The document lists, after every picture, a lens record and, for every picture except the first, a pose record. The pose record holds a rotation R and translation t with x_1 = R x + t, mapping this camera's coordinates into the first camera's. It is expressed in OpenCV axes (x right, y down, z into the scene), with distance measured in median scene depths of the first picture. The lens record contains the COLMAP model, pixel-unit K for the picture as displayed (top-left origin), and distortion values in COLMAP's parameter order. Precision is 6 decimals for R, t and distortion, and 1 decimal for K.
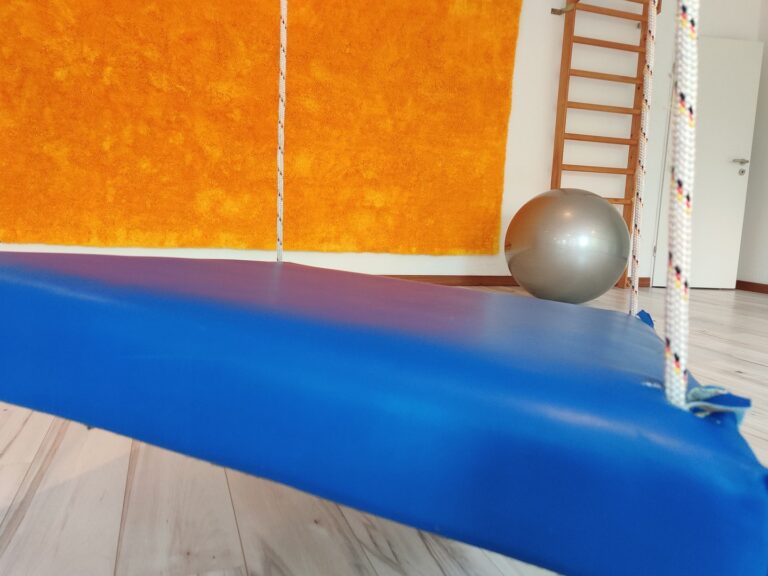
lens RADIAL K [[586.6, 0, 373.9], [0, 586.6, 281.9], [0, 0, 1]] dist [0.035657, -0.020954]
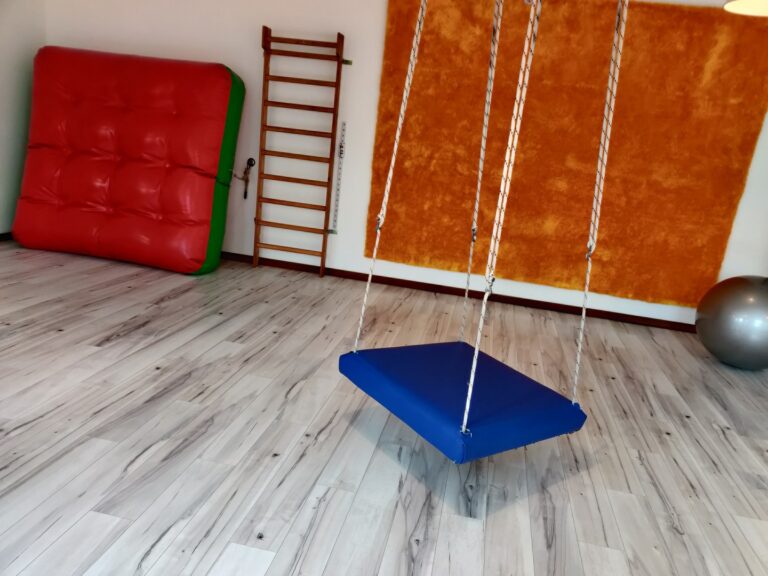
lens RADIAL K [[586.6, 0, 394.1], [0, 586.6, 287.3], [0, 0, 1]] dist [0.035657, -0.020954]
pose [[0.864351, 0.180453, -0.469398, 0.237800], [-0.134758, 0.982378, 0.129516, -0.180846], [0.484498, -0.048692, 0.873436, -0.411863]]
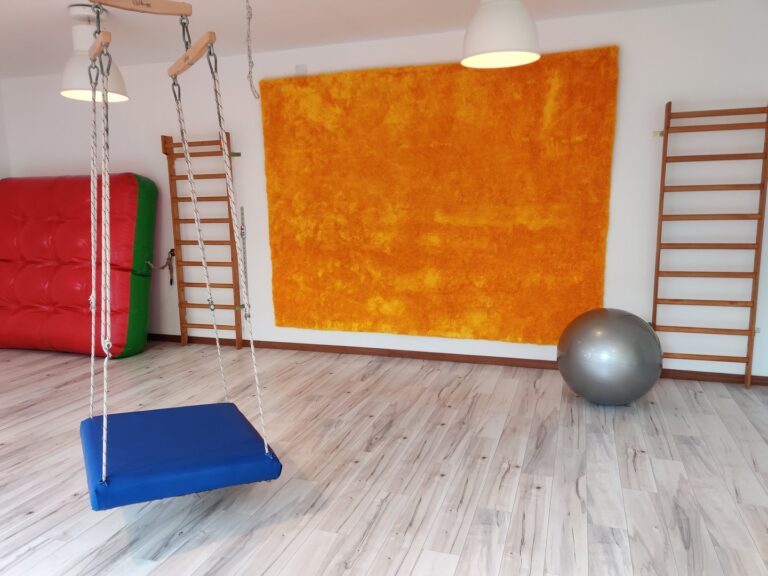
lens RADIAL K [[586.6, 0, 382.4], [0, 586.6, 303.5], [0, 0, 1]] dist [0.035657, -0.020954]
pose [[0.779192, 0.053848, -0.624468, 0.673460], [-0.018735, 0.997859, 0.062668, -0.220682], [0.626505, -0.037131, 0.778533, -0.208603]]
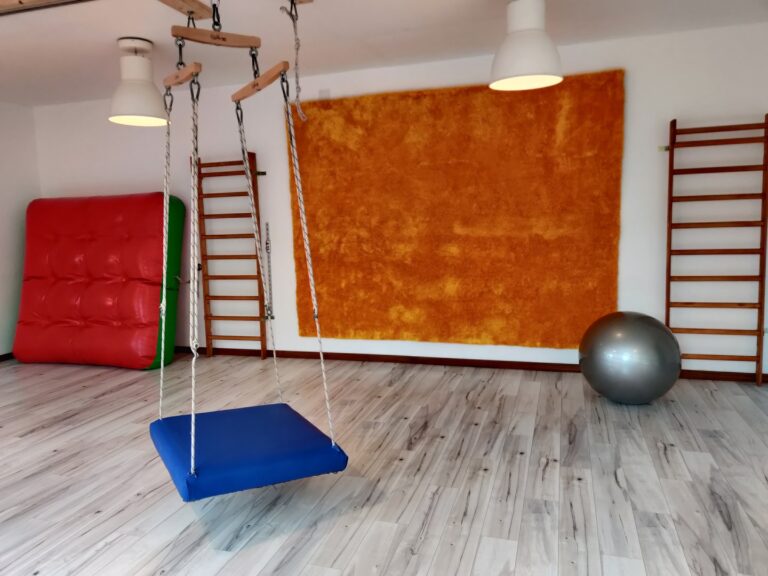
lens RADIAL K [[586.6, 0, 379.4], [0, 586.6, 279.7], [0, 0, 1]] dist [0.035657, -0.020954]
pose [[0.787927, -0.000734, -0.615769, 0.646850], [-0.003127, 0.999982, -0.005193, -0.204952], [0.615761, 0.006017, 0.787910, -0.308296]]
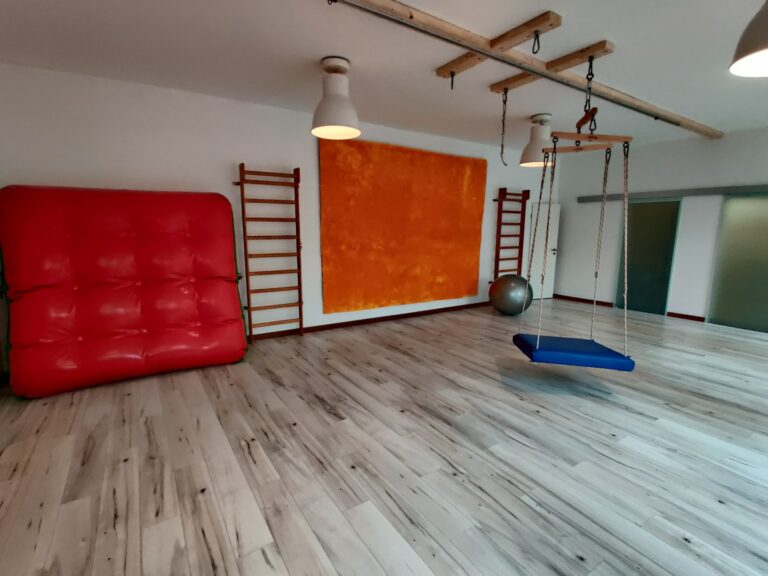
lens RADIAL K [[386.4, 0, 381.5], [0, 386.4, 296.6], [0, 0, 1]] dist [-0.013410, 0.013237]
pose [[0.971802, -0.077800, 0.222594, -0.634843], [0.063433, 0.995458, 0.070992, -0.207209], [-0.227106, -0.054870, 0.972323, -0.597986]]
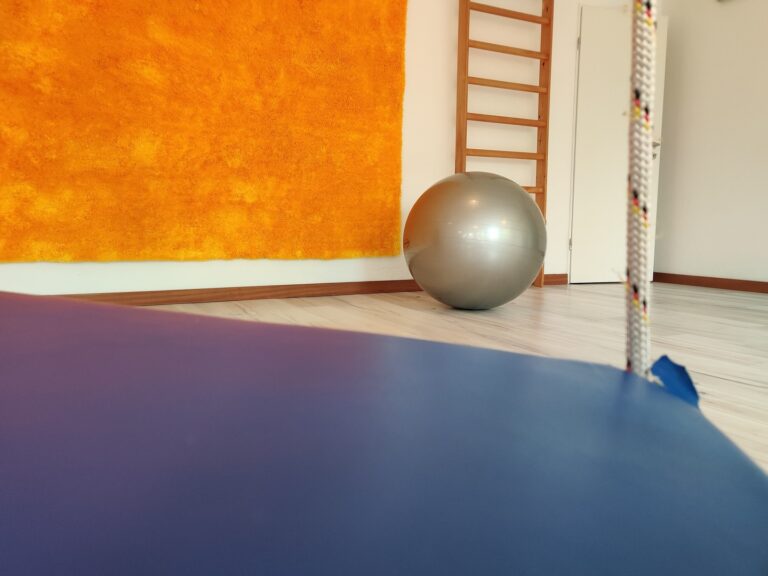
lens RADIAL K [[586.6, 0, 374.5], [0, 586.6, 277.3], [0, 0, 1]] dist [0.035657, -0.020954]
pose [[0.989584, -0.049367, 0.135225, 0.064039], [0.052436, 0.998439, -0.019223, 0.000166], [-0.134065, 0.026114, 0.990628, 0.177594]]
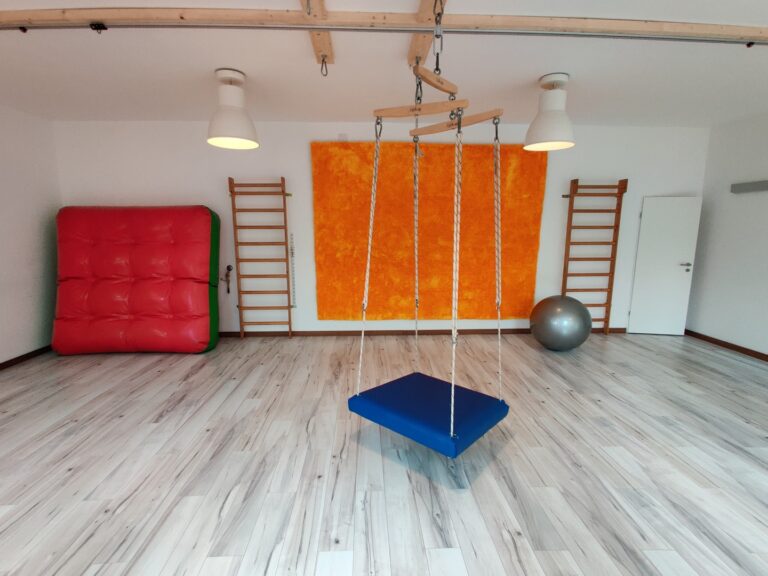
lens RADIAL K [[386.4, 0, 379.9], [0, 386.4, 297.8], [0, 0, 1]] dist [-0.013410, 0.013237]
pose [[0.953483, 0.010273, -0.301272, 0.121769], [0.006398, 0.998504, 0.054296, -0.213723], [0.301379, -0.053698, 0.951991, -0.453943]]
